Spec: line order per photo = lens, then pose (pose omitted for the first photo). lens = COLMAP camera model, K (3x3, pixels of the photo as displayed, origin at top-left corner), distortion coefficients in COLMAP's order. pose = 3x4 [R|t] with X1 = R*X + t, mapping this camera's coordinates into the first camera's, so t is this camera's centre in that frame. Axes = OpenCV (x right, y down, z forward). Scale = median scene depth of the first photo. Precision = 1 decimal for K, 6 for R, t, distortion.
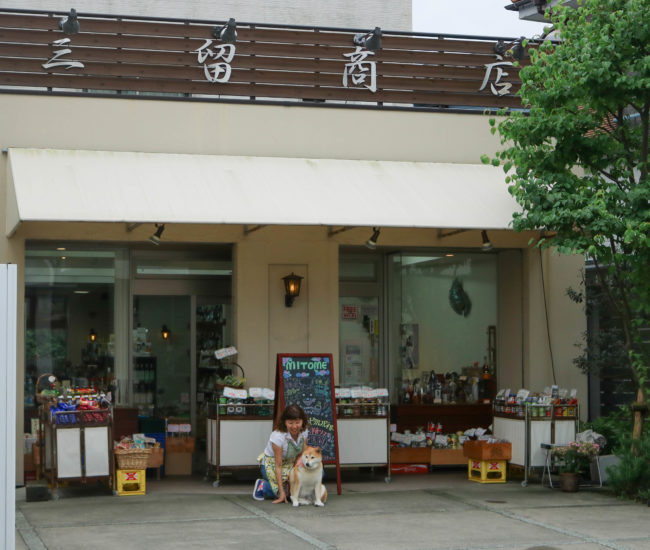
lens RADIAL K [[1550.1, 0, 325.0], [0, 1550.1, 275.0], [0, 0, 1]] dist [-0.025891, -0.421006]
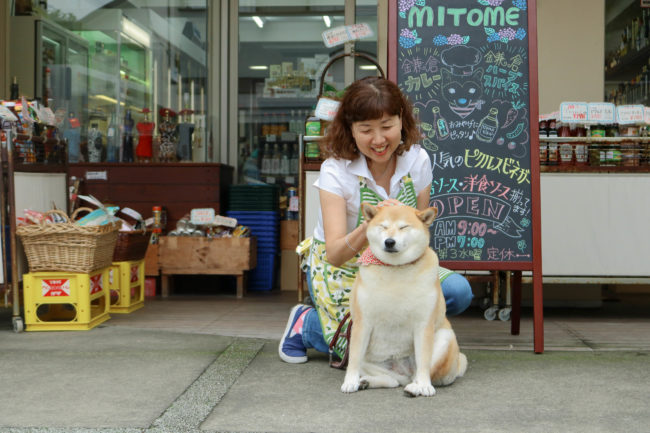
lens RADIAL K [[1180.3, 0, 325.0], [0, 1180.3, 216.5], [0, 0, 1]] dist [0.000528, -0.002653]
pose [[0.939118, 0.010426, -0.343436, 0.057615], [0.010595, 0.998185, 0.059275, 0.090790], [0.343430, -0.059305, 0.937304, 0.712191]]
